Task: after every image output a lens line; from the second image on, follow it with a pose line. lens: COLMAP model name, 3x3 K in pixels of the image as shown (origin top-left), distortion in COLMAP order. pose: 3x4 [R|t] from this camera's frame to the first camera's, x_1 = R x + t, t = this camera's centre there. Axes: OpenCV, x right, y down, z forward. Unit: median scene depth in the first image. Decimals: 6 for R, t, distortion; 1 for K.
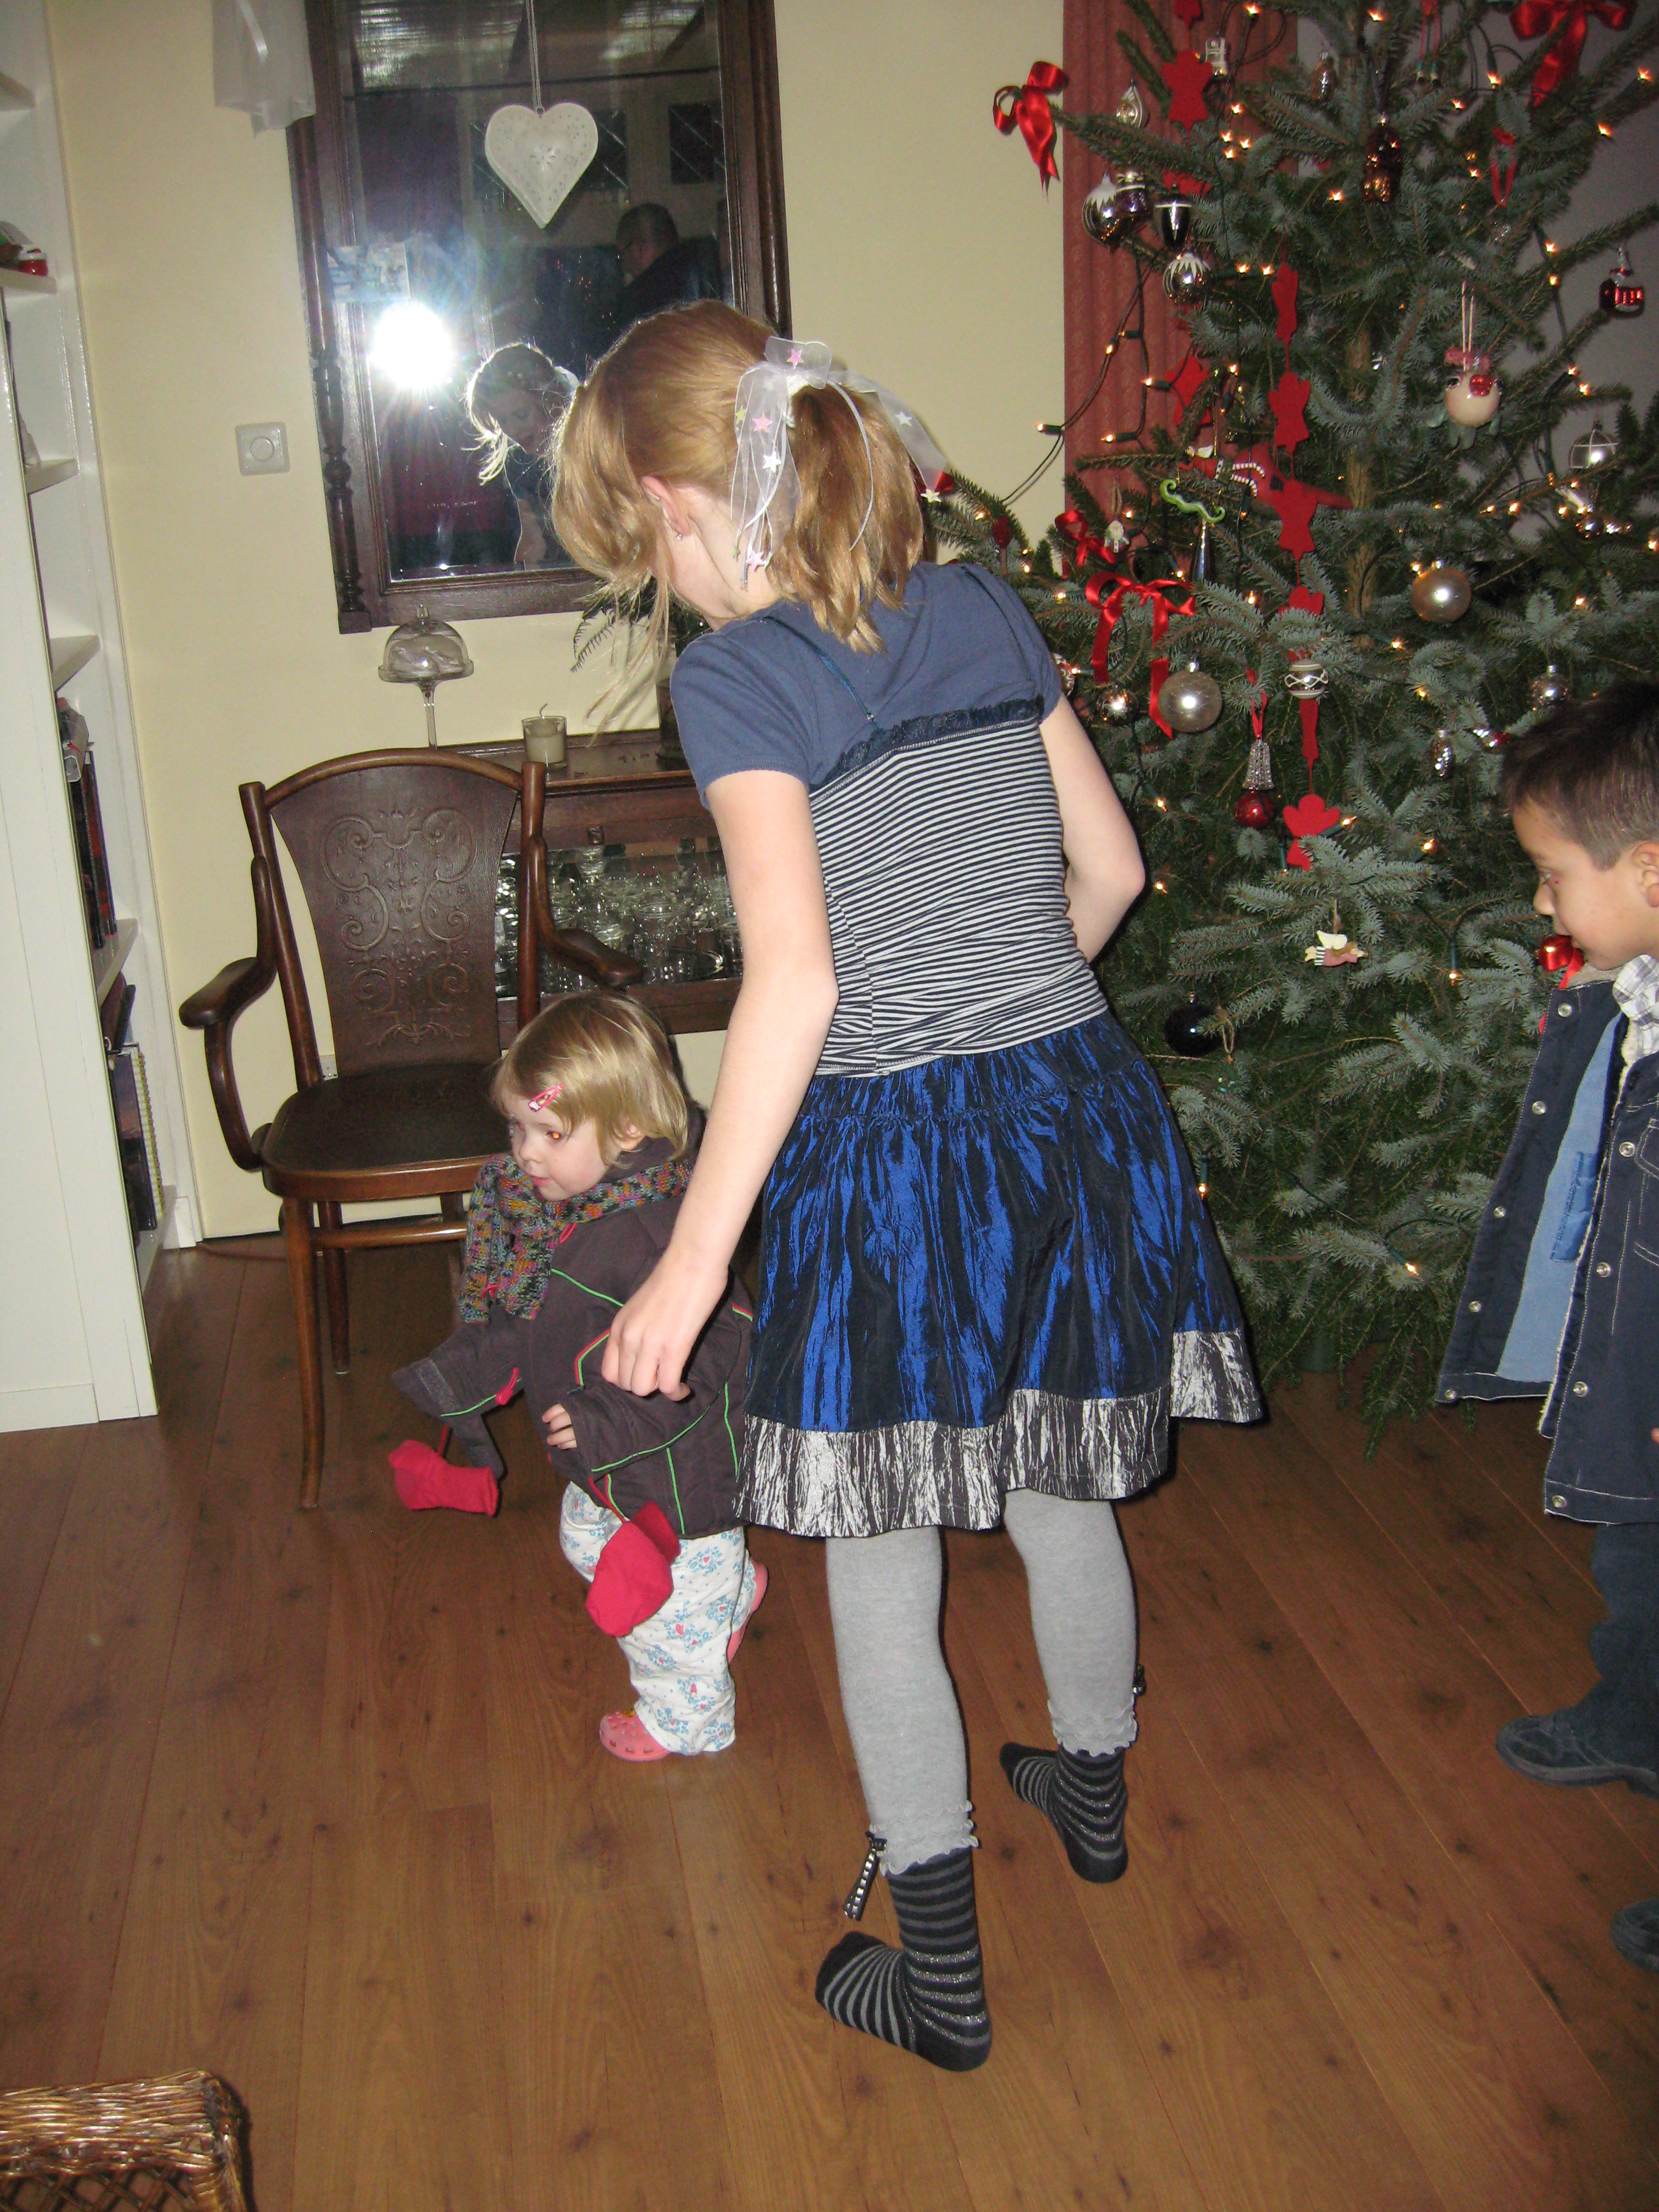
lens RADIAL K [[2438.4, 0, 829.5], [0, 2438.4, 1106.0], [0, 0, 1]] dist [-0.125697, 0.130341]
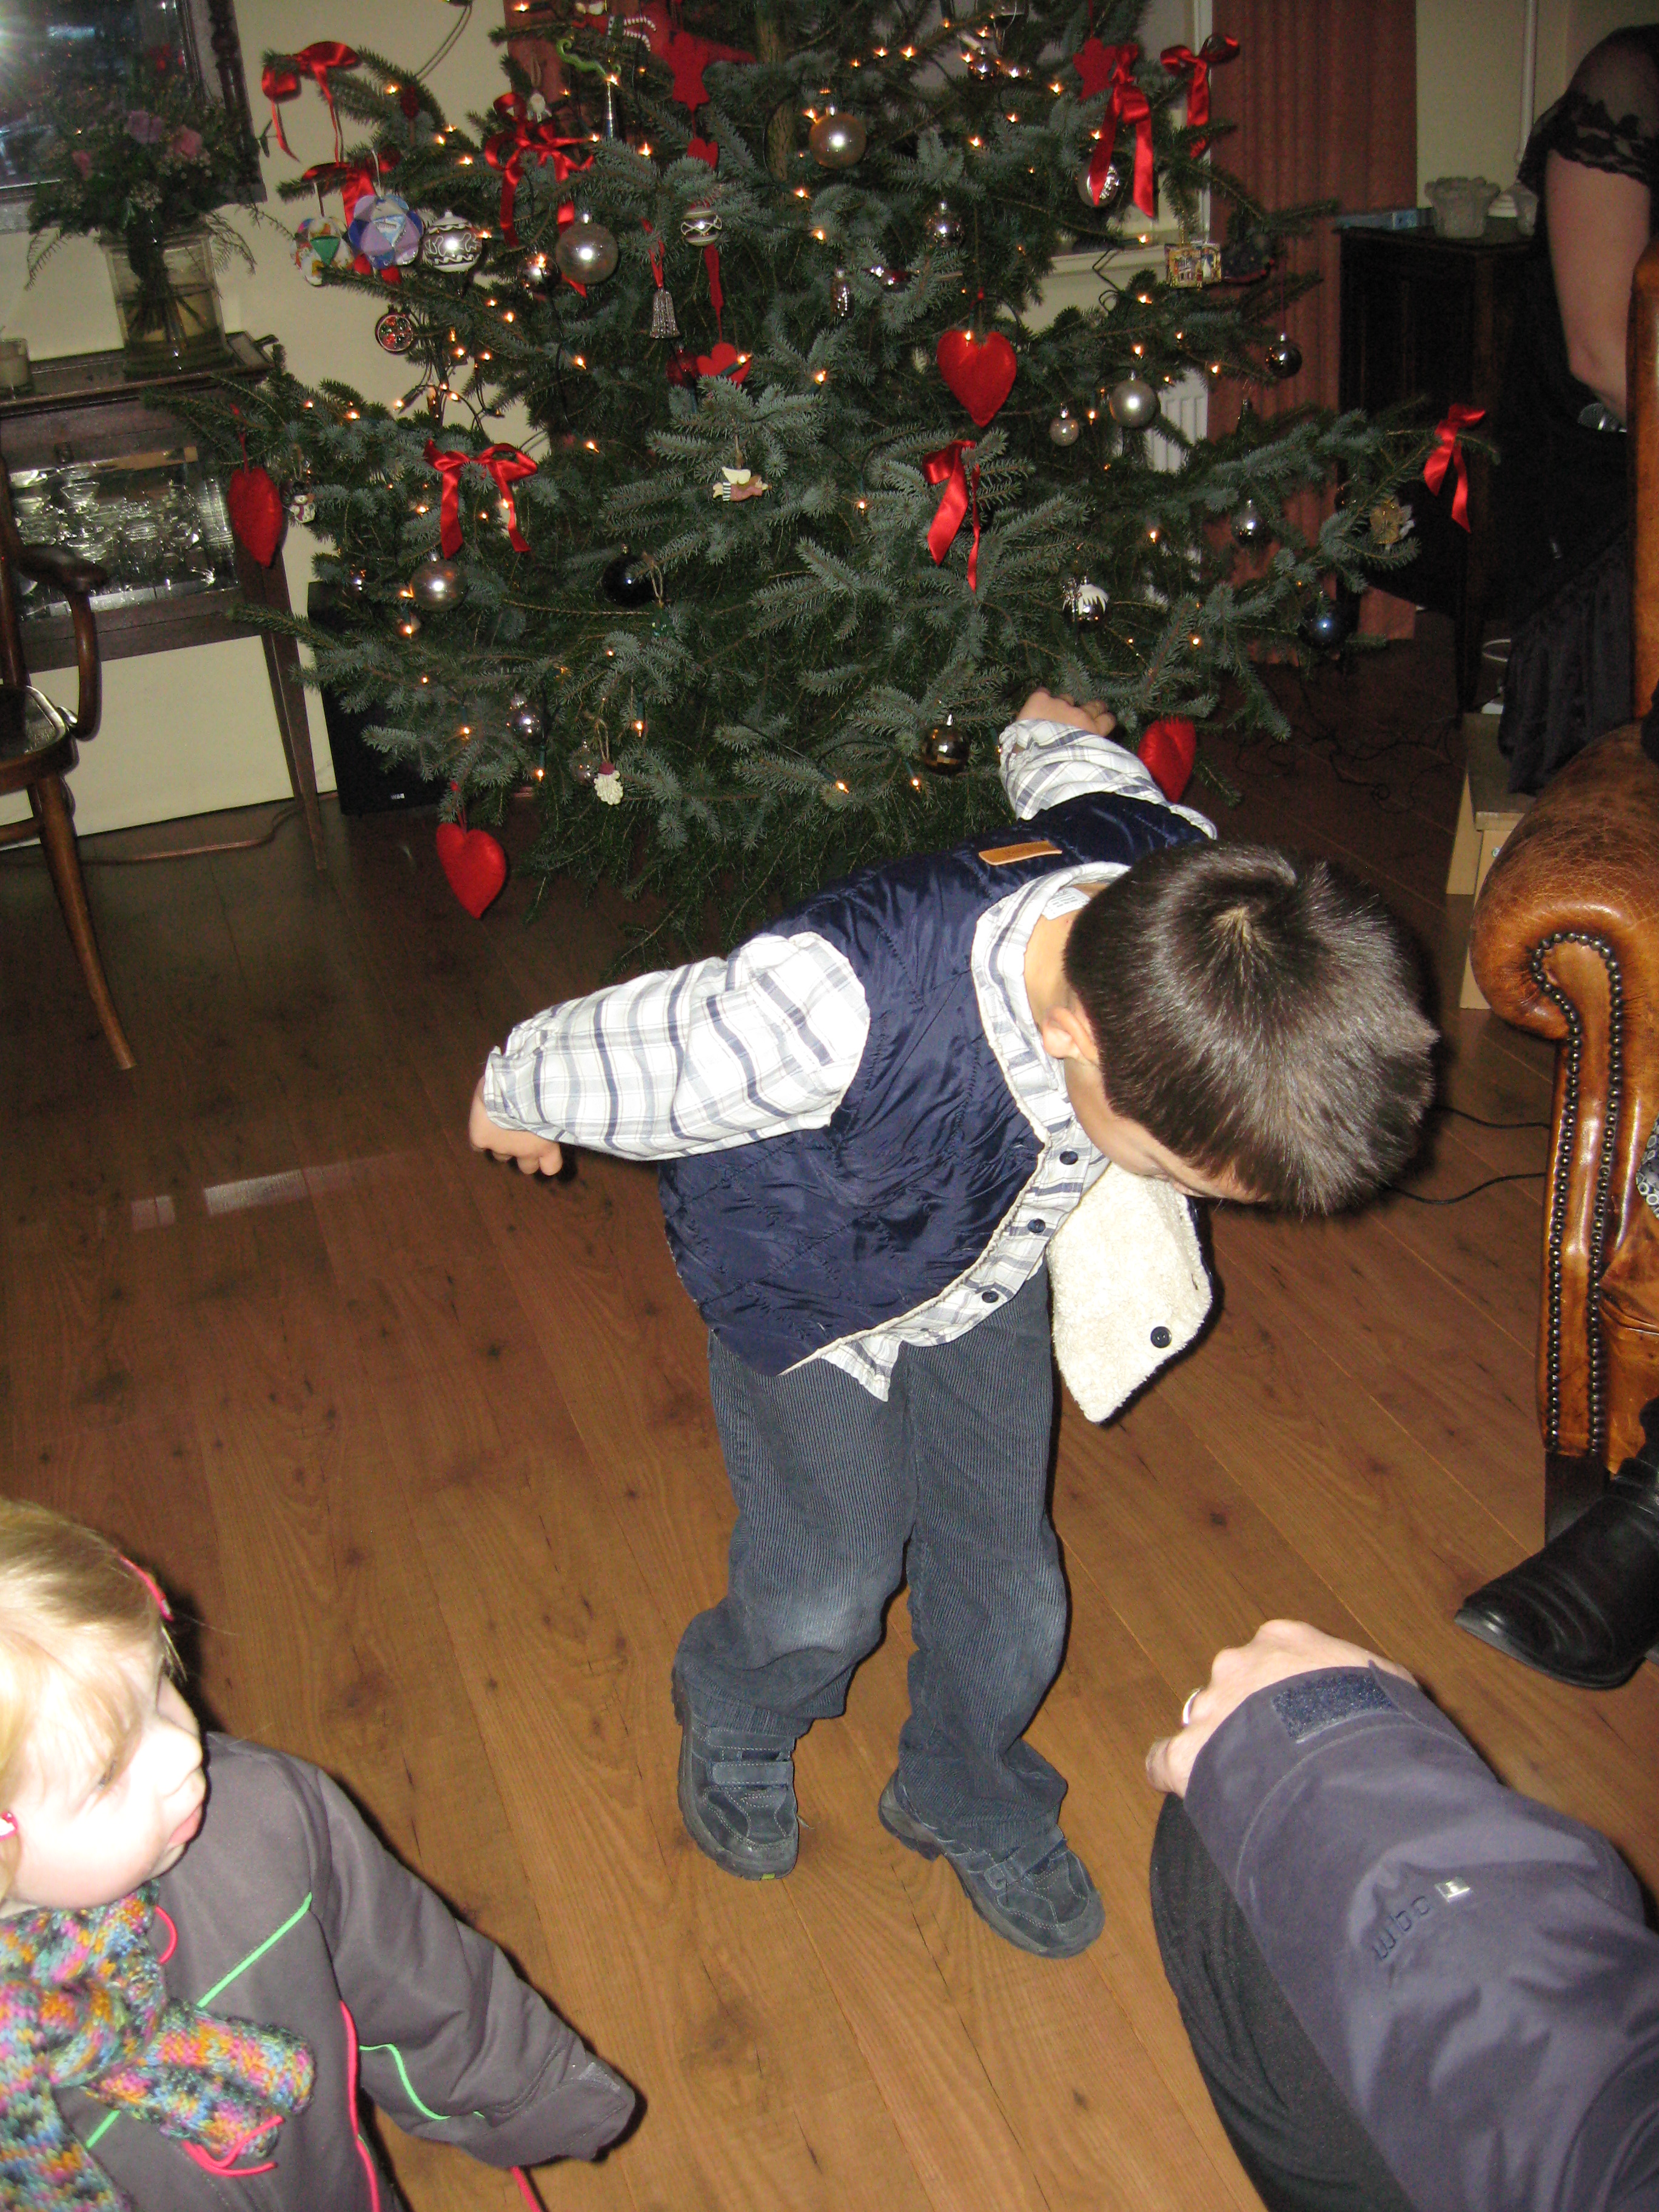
lens RADIAL K [[2438.4, 0, 829.5], [0, 2438.4, 1106.0], [0, 0, 1]] dist [-0.125697, 0.130341]
pose [[0.986299, -0.095224, 0.134708, 0.075401], [0.076446, 0.987436, 0.138295, 0.055684], [-0.146185, -0.126103, 0.981187, -0.061143]]
